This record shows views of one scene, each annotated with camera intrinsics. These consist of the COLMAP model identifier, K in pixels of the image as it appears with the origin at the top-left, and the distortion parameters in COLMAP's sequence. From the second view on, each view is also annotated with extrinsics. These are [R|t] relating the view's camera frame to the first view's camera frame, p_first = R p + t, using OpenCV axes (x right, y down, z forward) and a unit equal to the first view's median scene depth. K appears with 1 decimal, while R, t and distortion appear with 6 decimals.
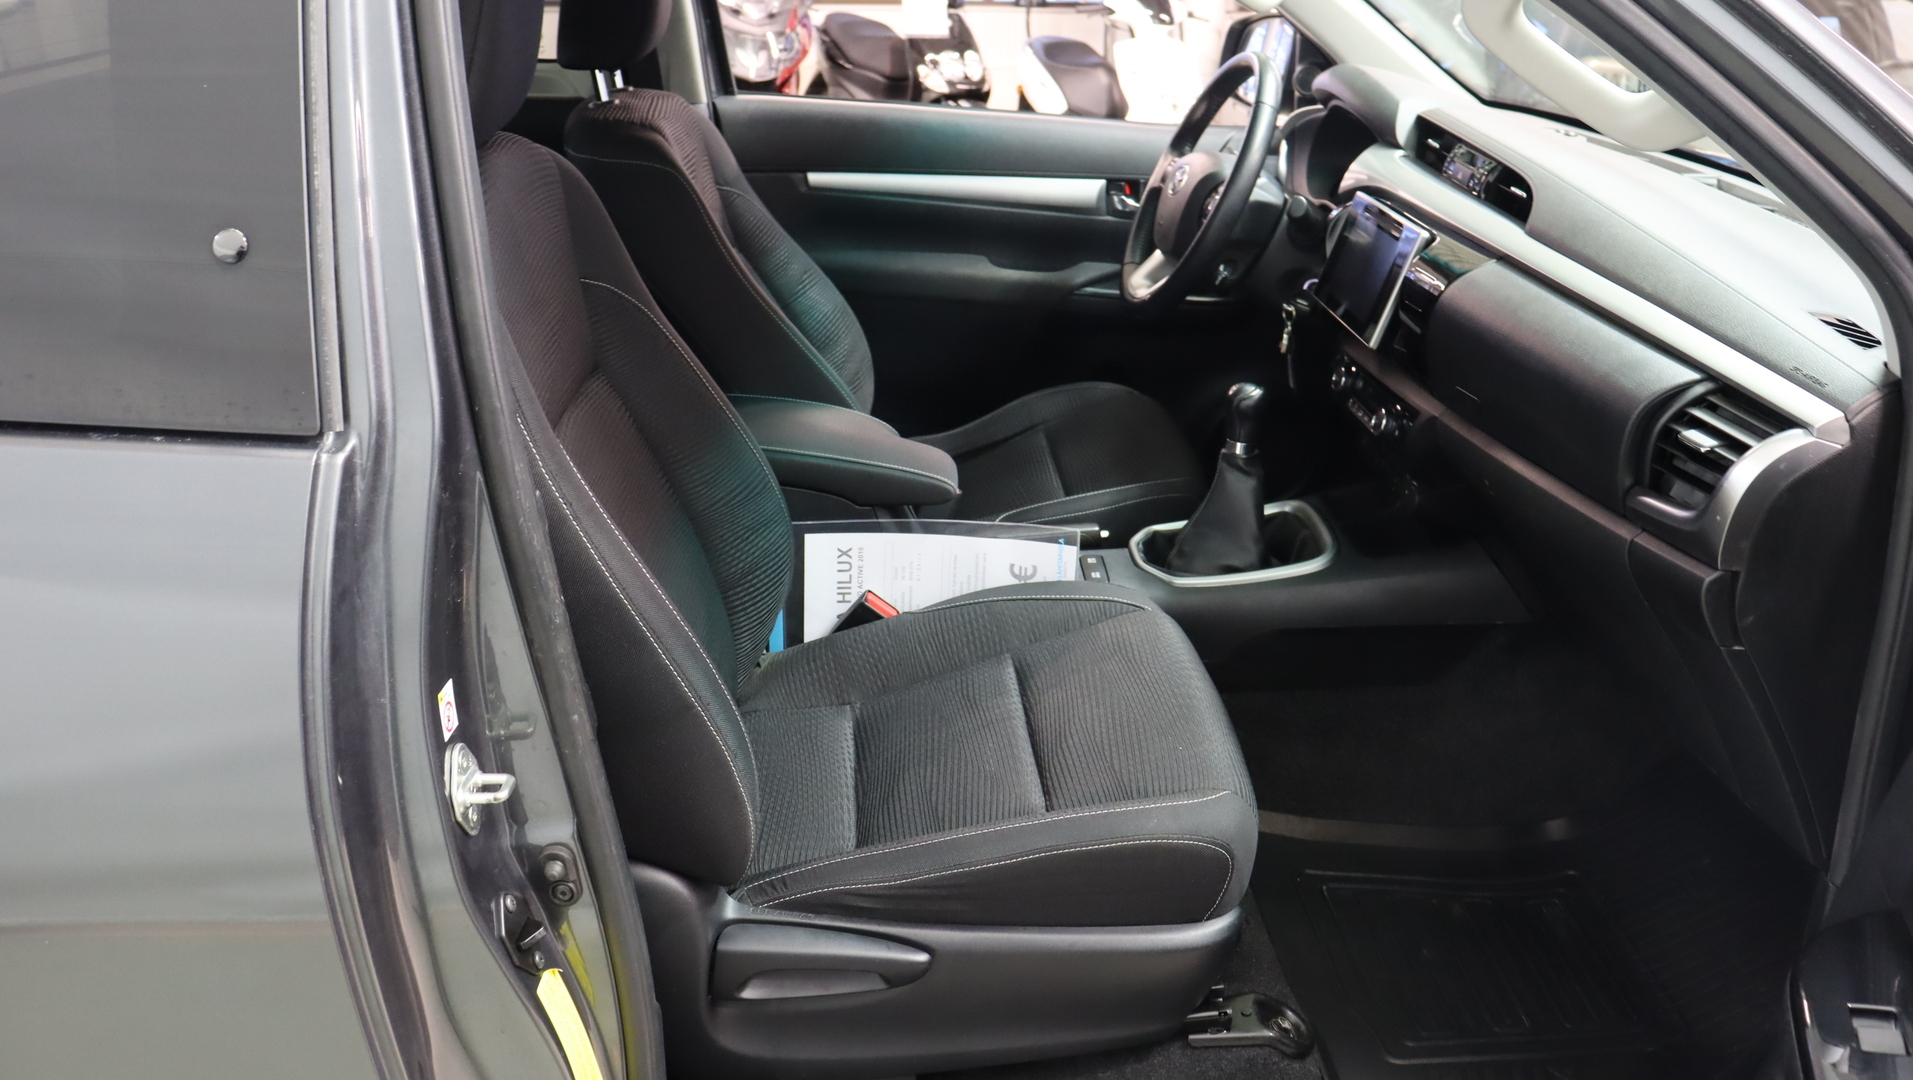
lens RADIAL K [[1530.0, 0, 965.7], [0, 1530.0, 550.8], [0, 0, 1]] dist [-0.182566, 0.160076]
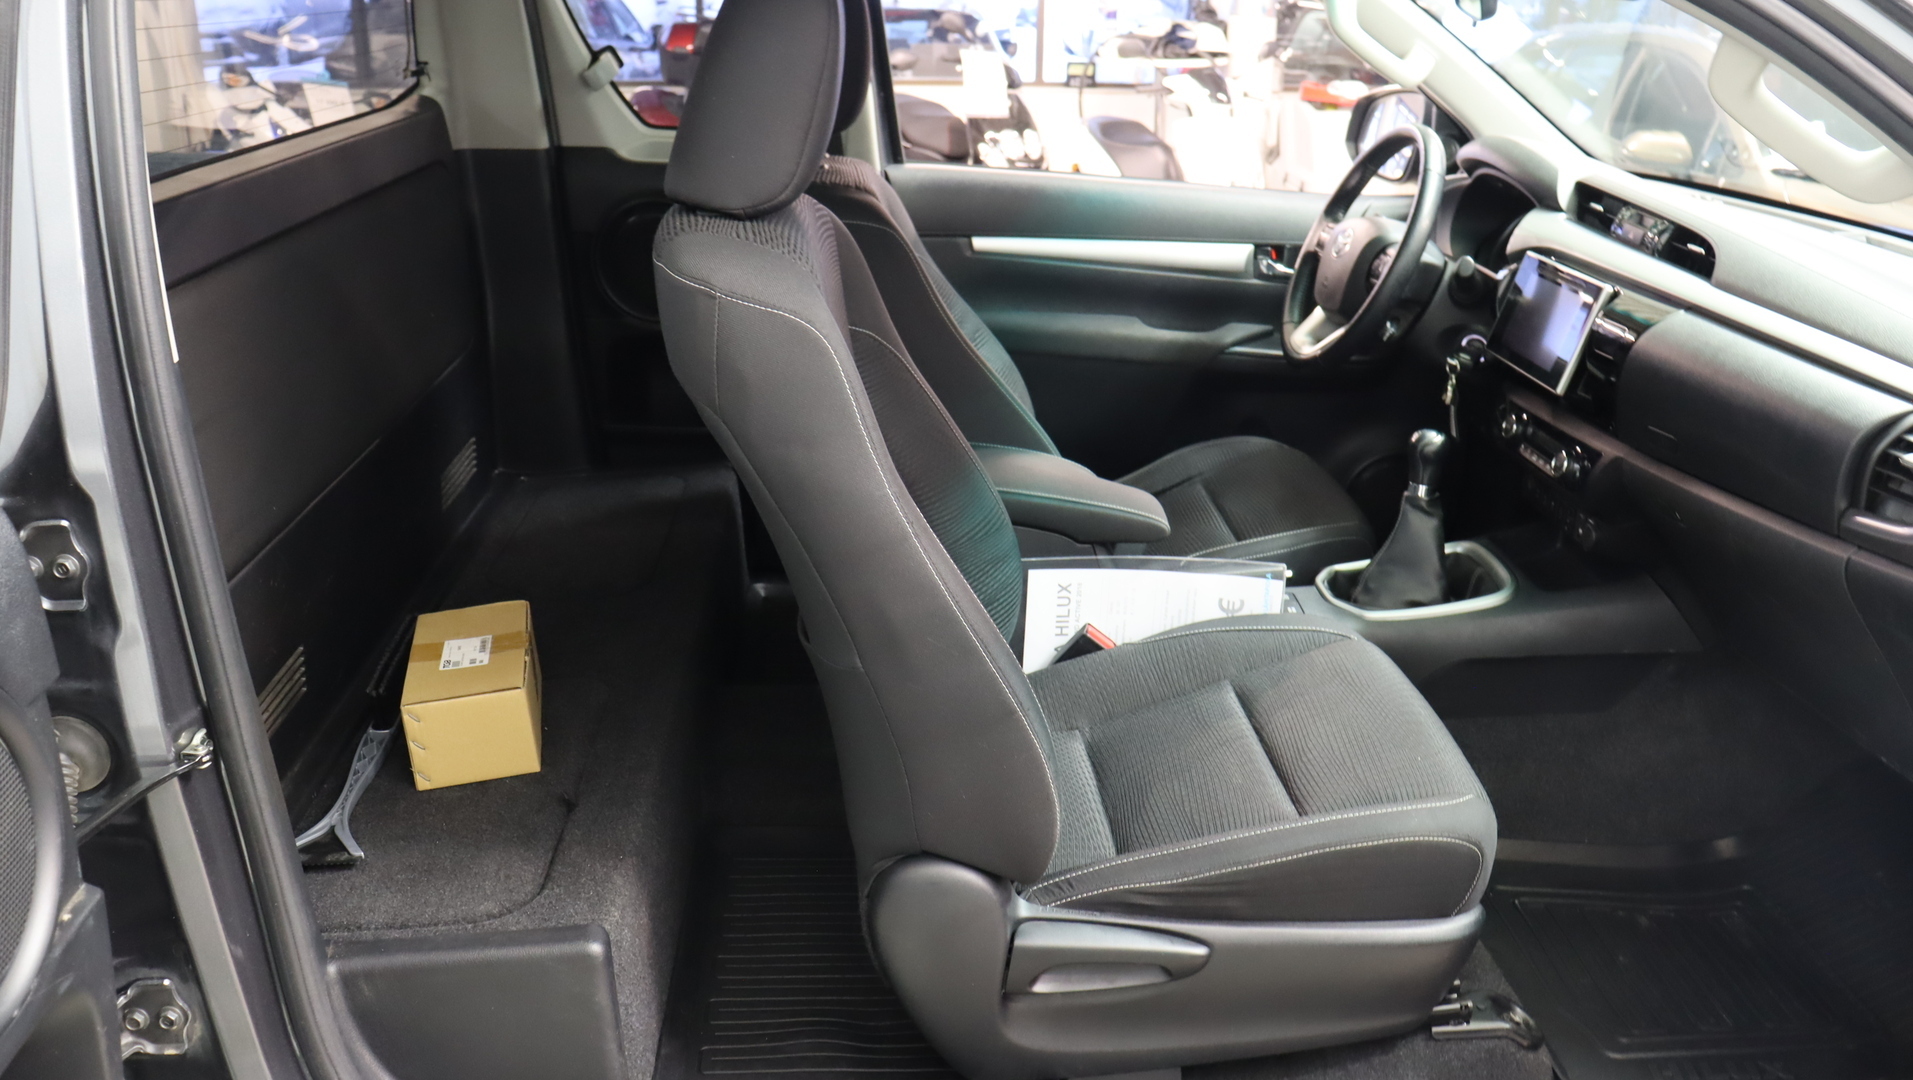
lens RADIAL K [[1530.0, 0, 965.7], [0, 1530.0, 550.8], [0, 0, 1]] dist [-0.182566, 0.160076]
pose [[0.999953, -0.002557, -0.009374, -0.133912], [0.002073, 0.998682, -0.051276, 0.028933], [0.009493, 0.051254, 0.998641, -0.059528]]
